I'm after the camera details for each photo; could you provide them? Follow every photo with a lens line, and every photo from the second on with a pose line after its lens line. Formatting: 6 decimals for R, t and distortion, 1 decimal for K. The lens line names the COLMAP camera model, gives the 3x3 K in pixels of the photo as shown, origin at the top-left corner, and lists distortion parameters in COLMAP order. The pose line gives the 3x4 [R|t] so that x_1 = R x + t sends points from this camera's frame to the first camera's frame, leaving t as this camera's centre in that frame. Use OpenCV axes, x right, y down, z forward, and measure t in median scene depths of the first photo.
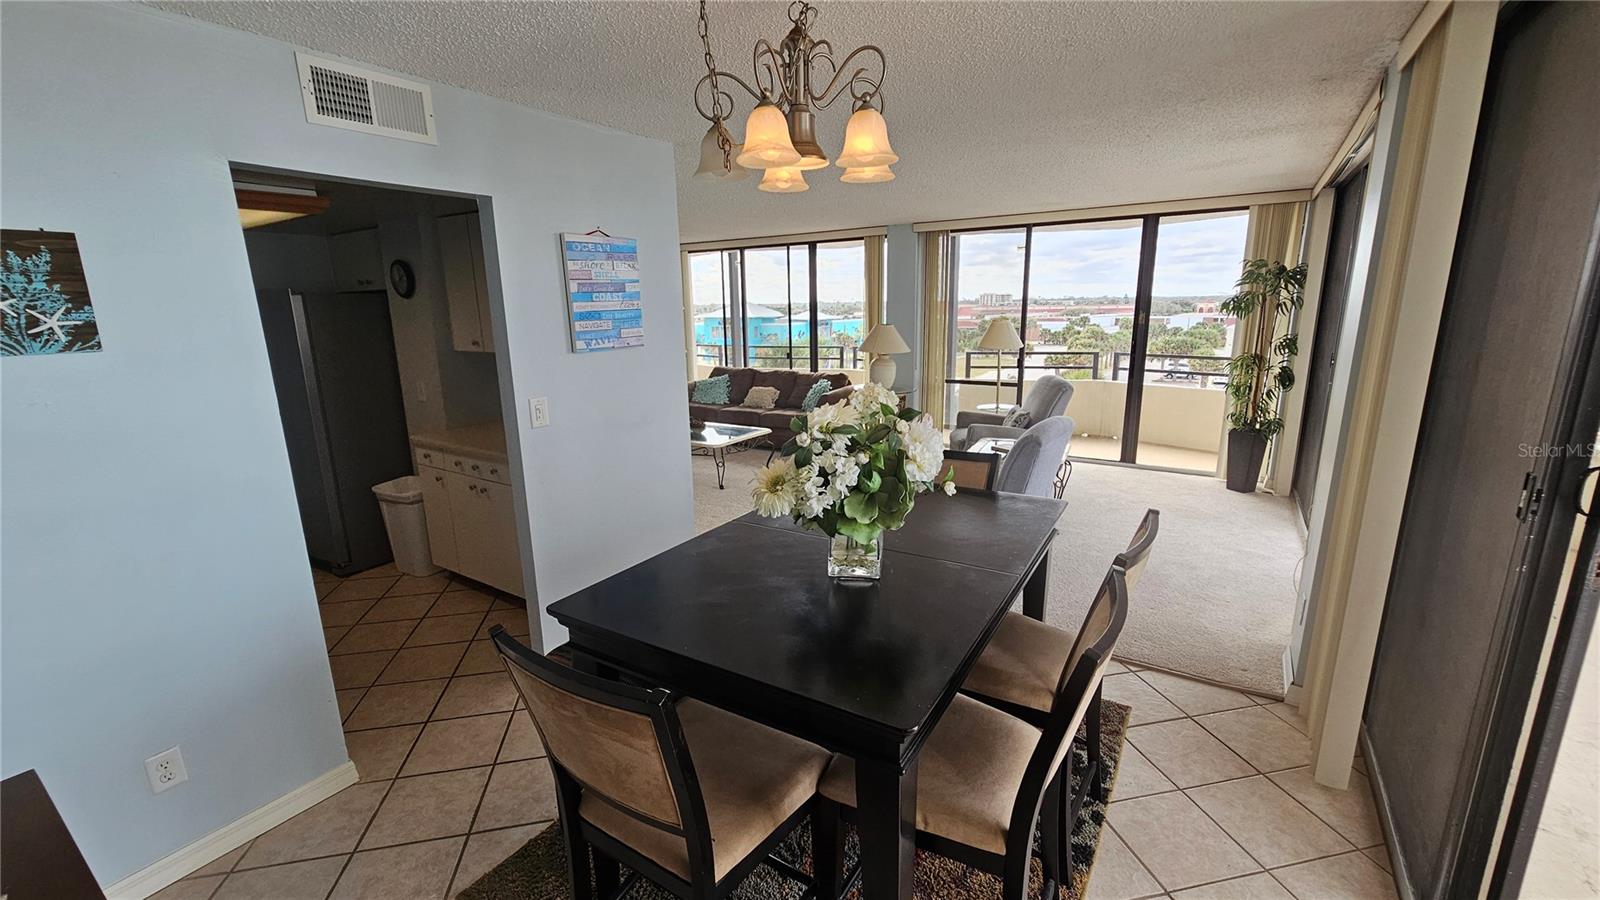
lens RADIAL K [[652.2, 0, 800.6], [0, 652.2, 450.0], [0, 0, 1]] dist [-0.001493, 0.000744]
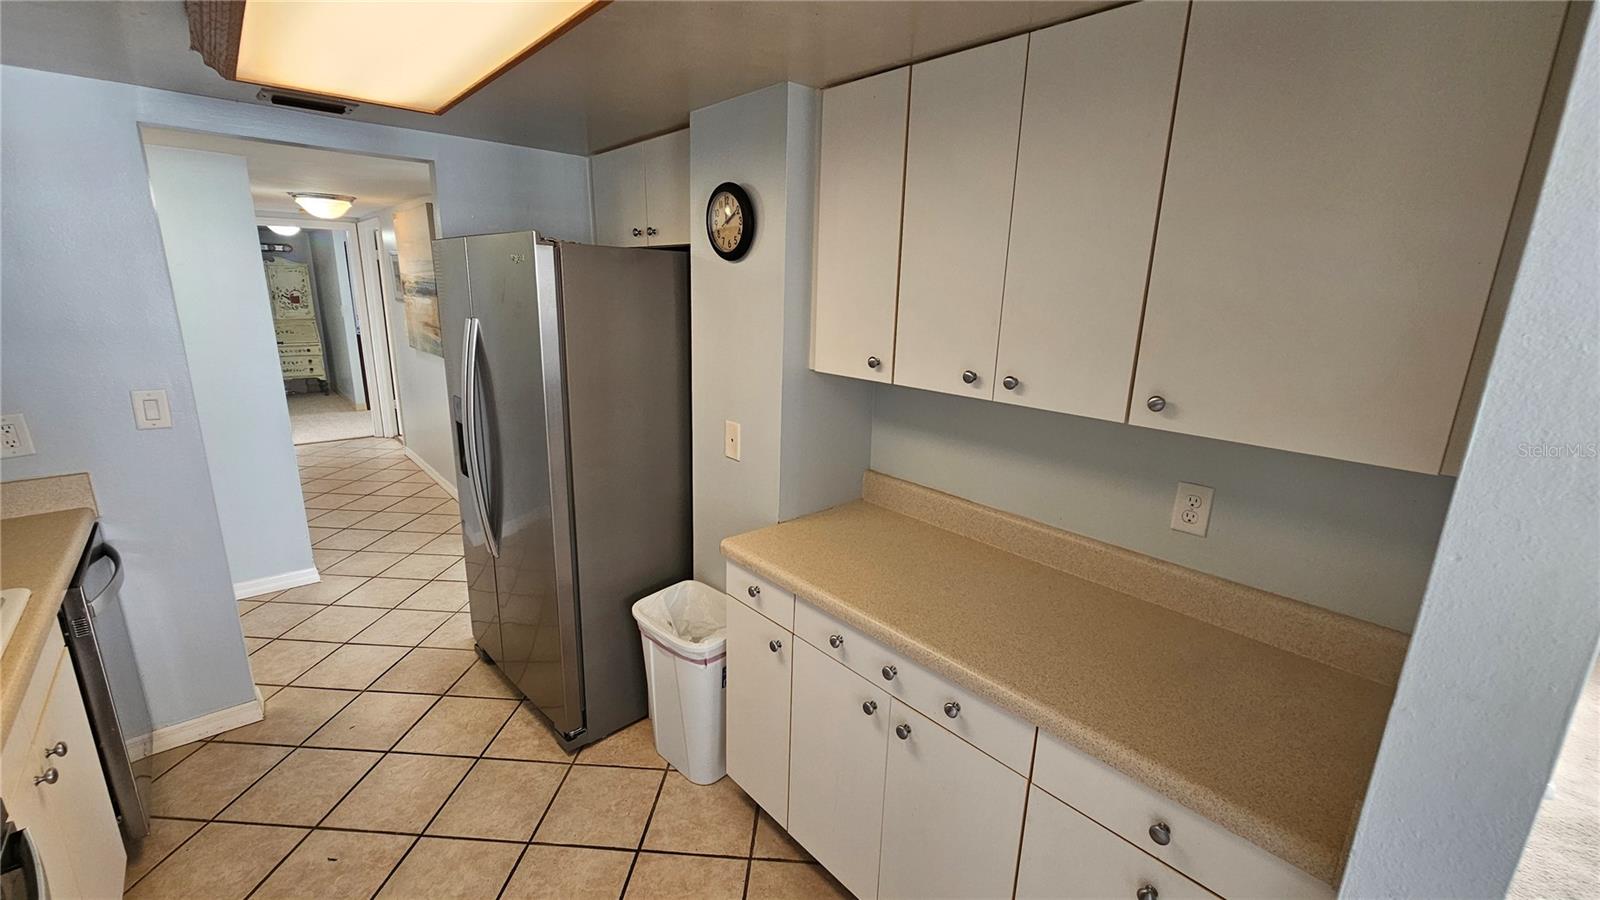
lens RADIAL K [[652.2, 0, 800.9], [0, 652.2, 451.0], [0, 0, 1]] dist [-0.001493, 0.000744]
pose [[0.966643, 0.105234, -0.233512, -0.471323], [-0.099784, 0.994391, 0.035067, -0.122861], [0.235893, -0.010597, 0.971721, 0.583386]]
